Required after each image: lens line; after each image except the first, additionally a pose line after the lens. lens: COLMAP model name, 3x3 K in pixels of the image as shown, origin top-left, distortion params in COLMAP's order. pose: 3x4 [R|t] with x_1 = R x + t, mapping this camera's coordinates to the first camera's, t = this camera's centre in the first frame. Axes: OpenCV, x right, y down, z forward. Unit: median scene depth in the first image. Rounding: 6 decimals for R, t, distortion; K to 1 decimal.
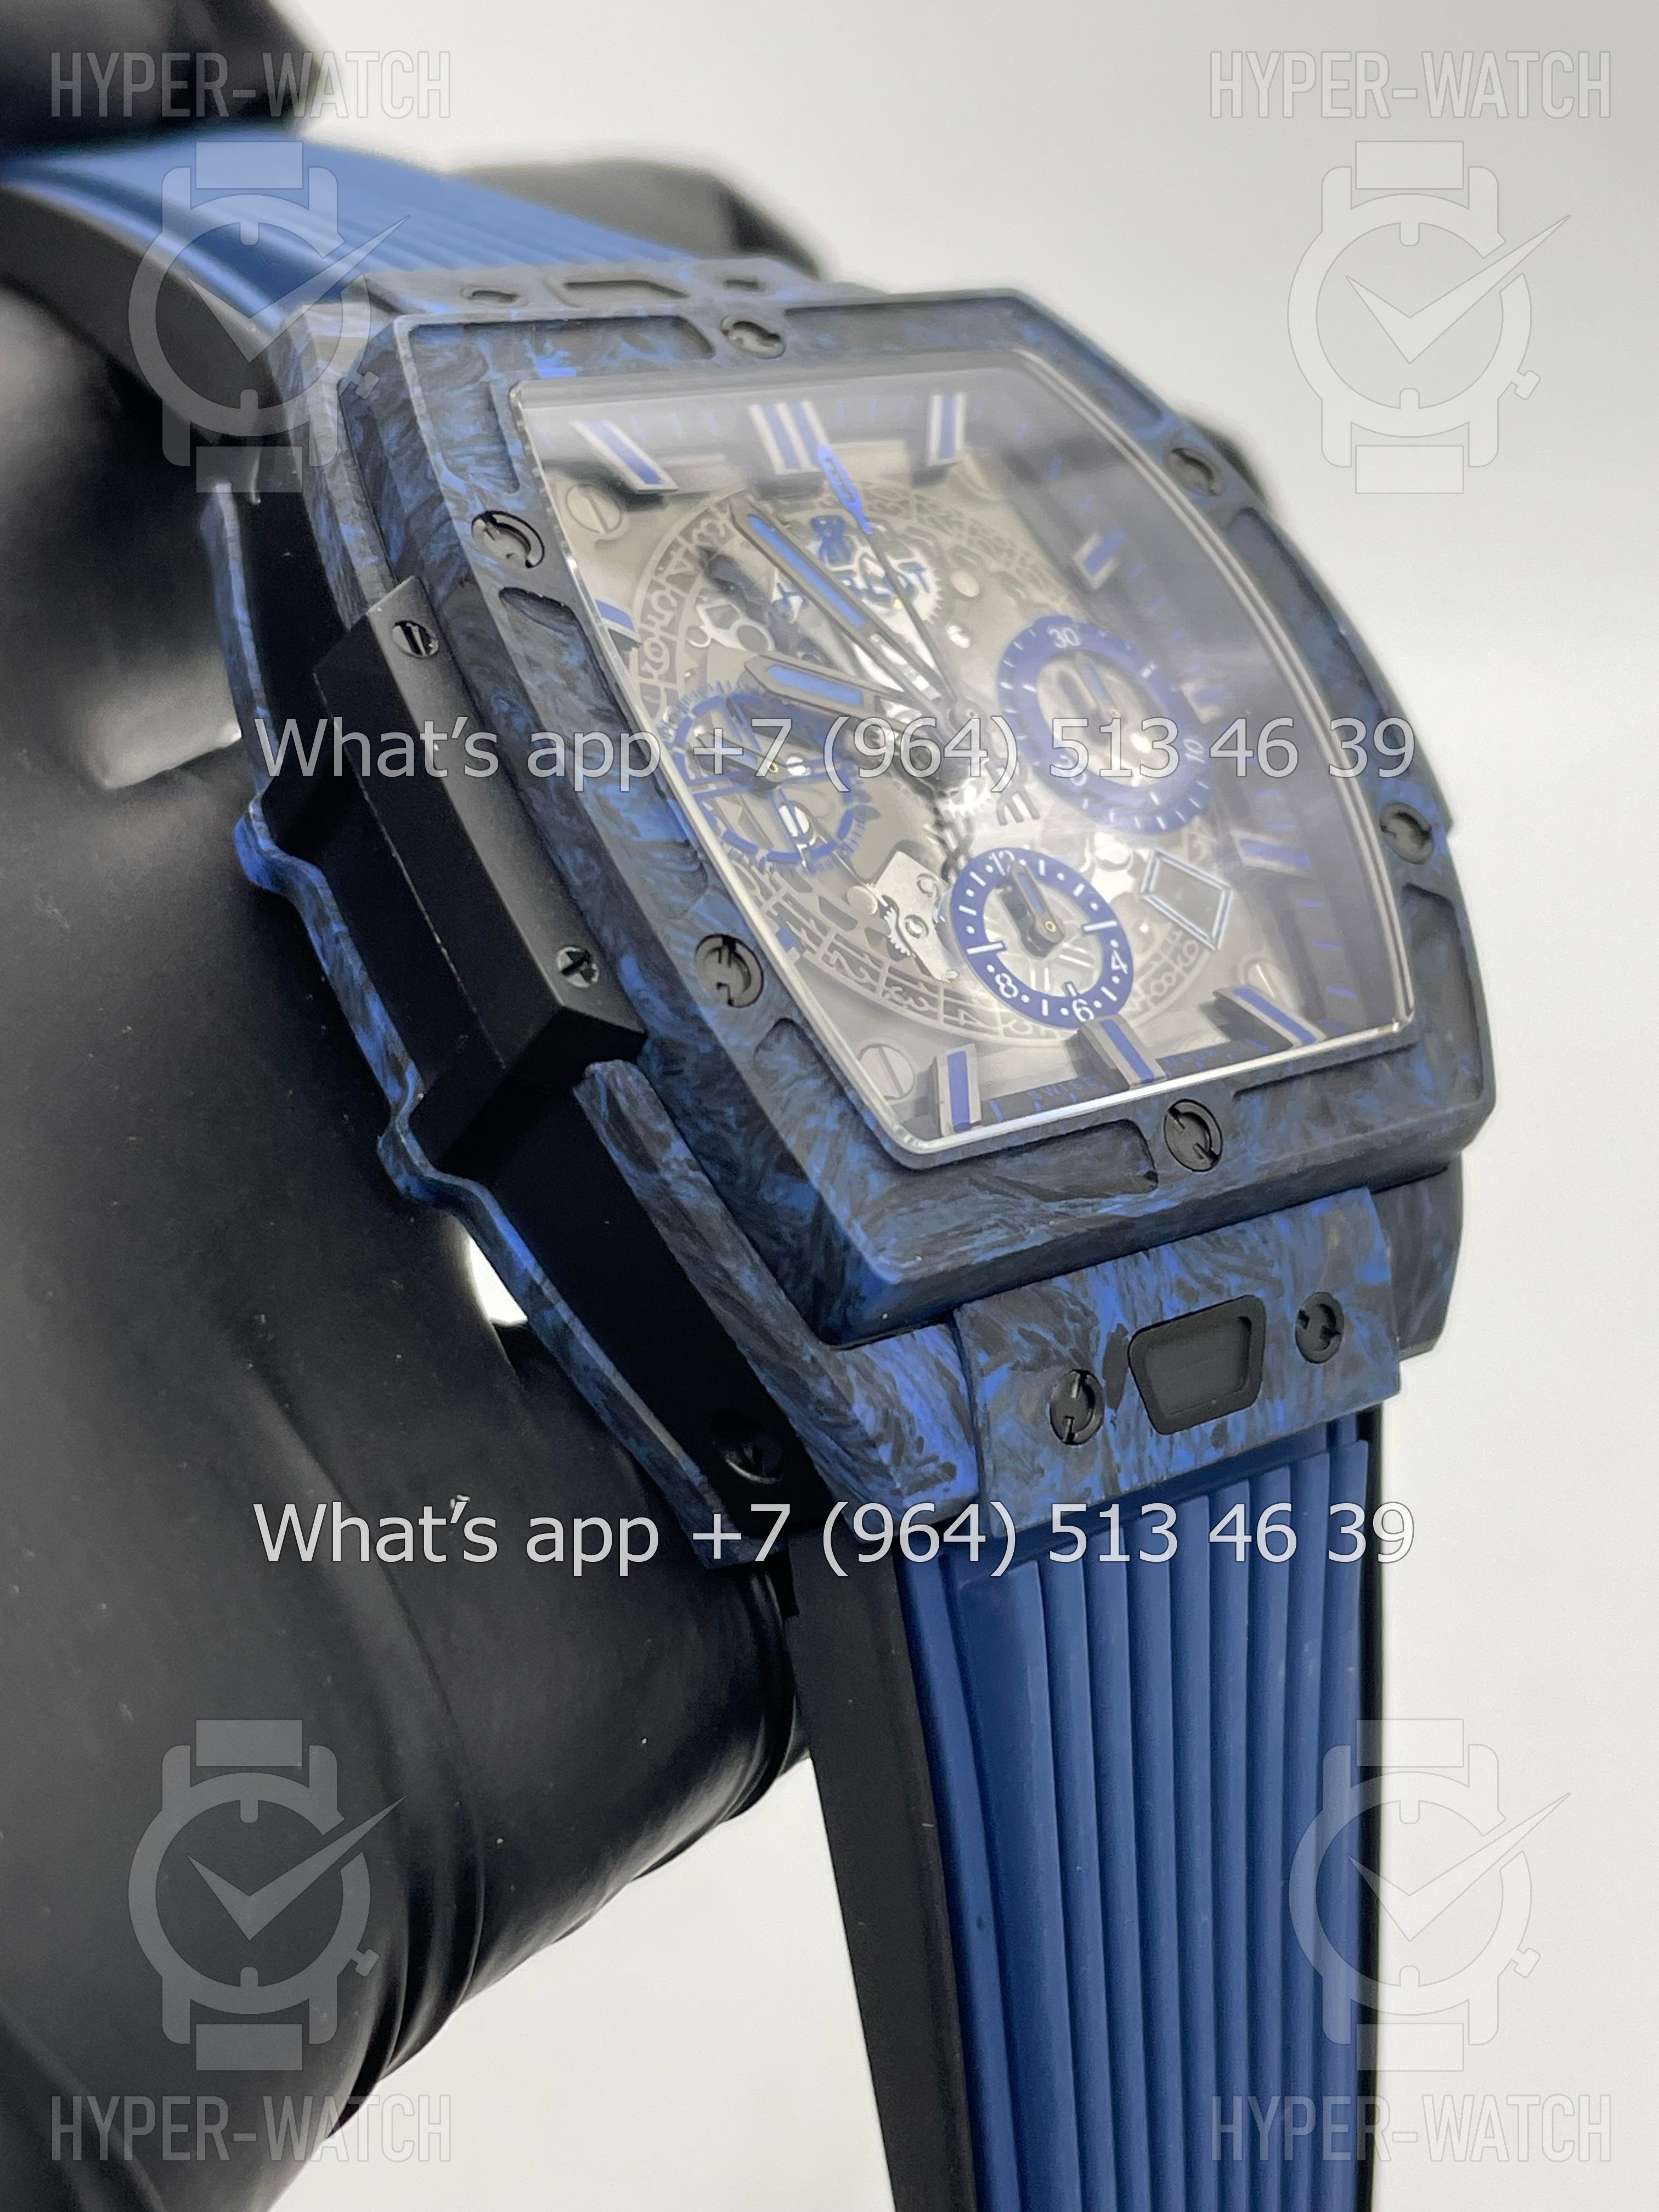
lens RADIAL K [[3470.2, 0, 829.5], [0, 3470.2, 1106.0], [0, 0, 1]] dist [0.109437, -0.271885]
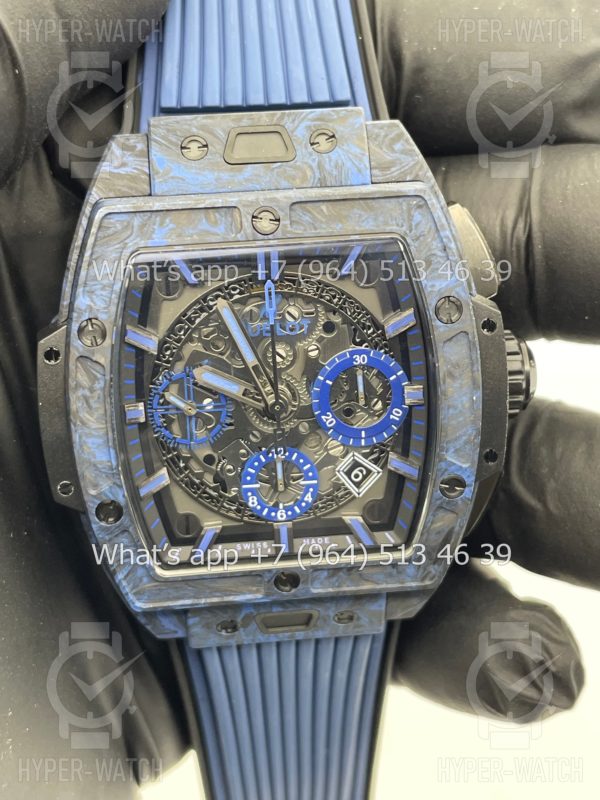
lens RADIAL K [[1212.2, 0, 300.0], [0, 1212.2, 400.0], [0, 0, 1]] dist [0.123859, -0.017538]
pose [[0.827883, 0.480461, -0.289426, 0.325333], [-0.177363, 0.713767, 0.677553, -0.759238], [0.532121, -0.509601, 0.676131, 0.412260]]
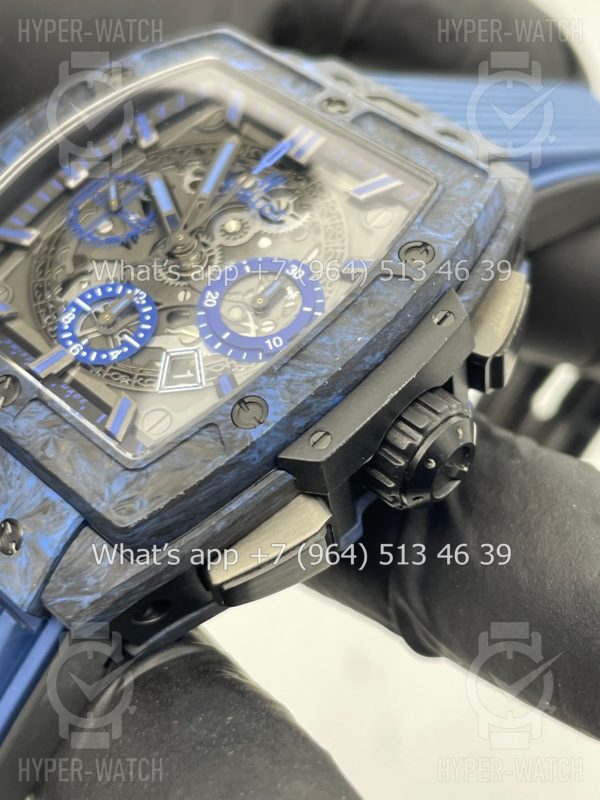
lens RADIAL K [[1259.4, 0, 272.5], [0, 1259.4, 400.2], [0, 0, 1]] dist [0.181103, 0.015247]
pose [[0.181269, 0.412067, -0.892940, 0.795733], [-0.639927, 0.738880, 0.211066, -0.243865], [0.746750, 0.533157, 0.397629, 0.818643]]
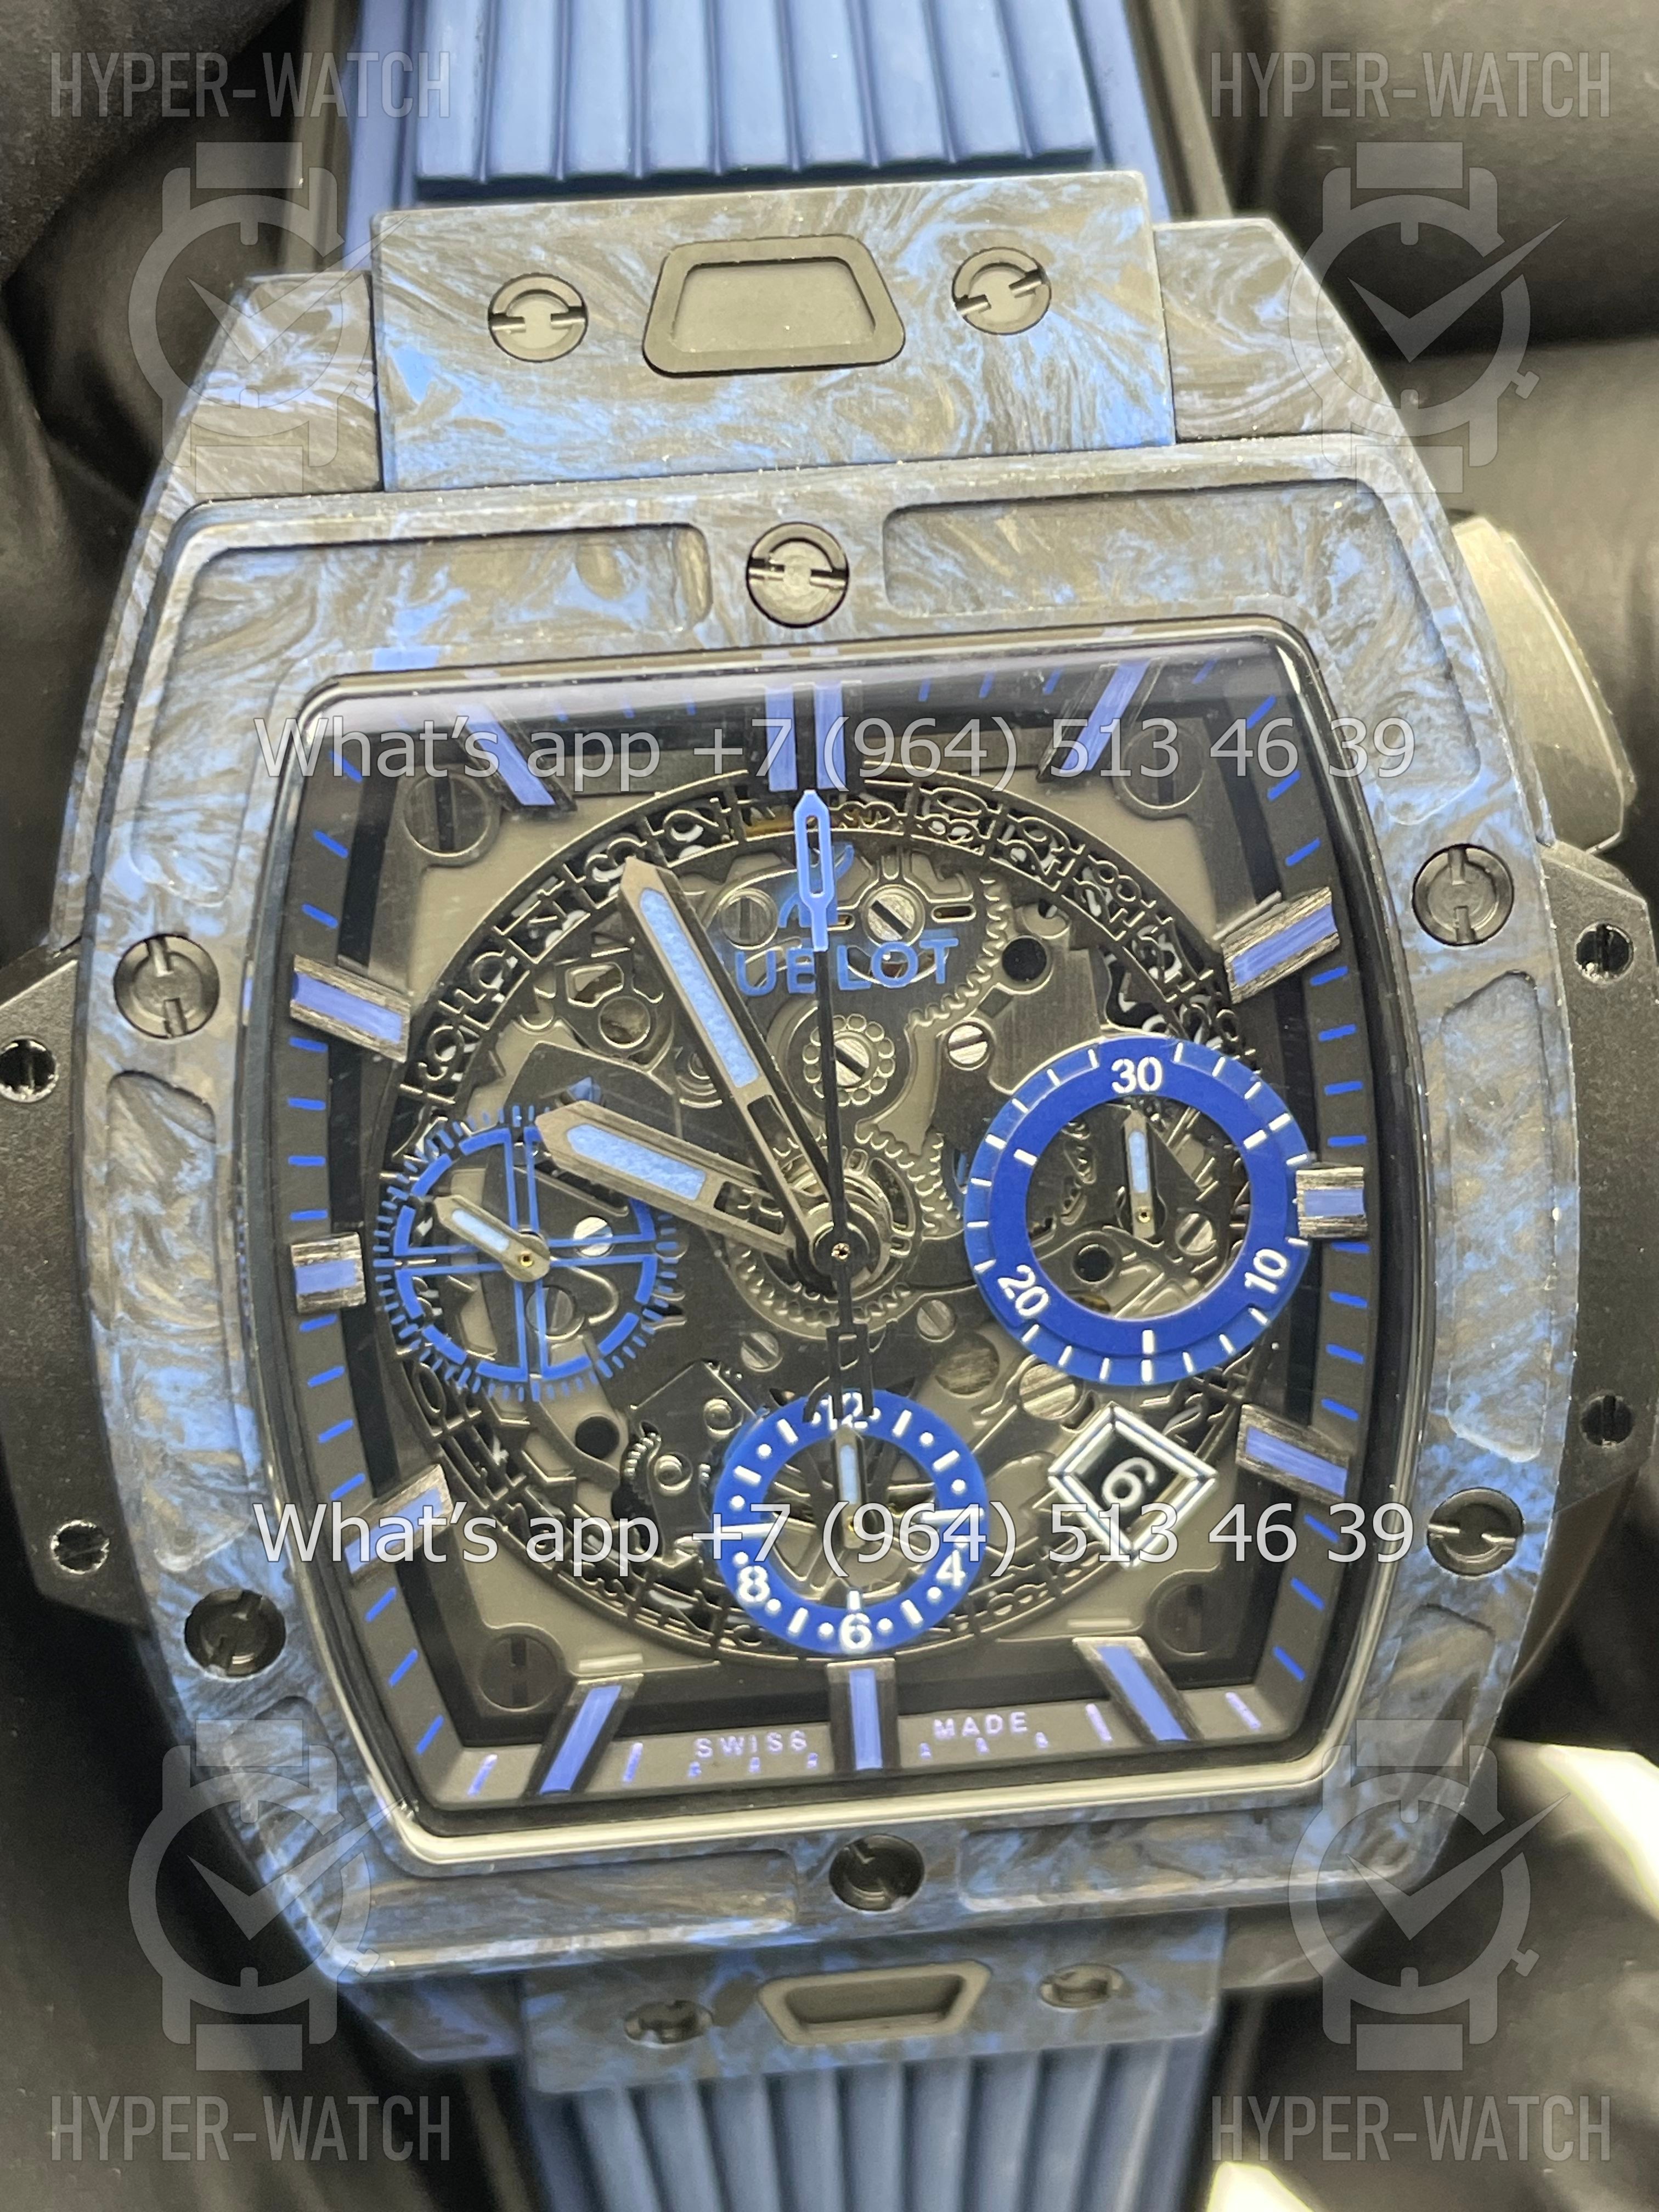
lens RADIAL K [[3424.3, 0, 829.5], [0, 3424.3, 1106.0], [0, 0, 1]] dist [0.116811, -0.033497]
pose [[0.827481, 0.471368, -0.305103, 0.249449], [-0.166917, 0.725316, 0.667874, -0.628815], [0.536110, -0.501726, 0.678864, 0.550179]]
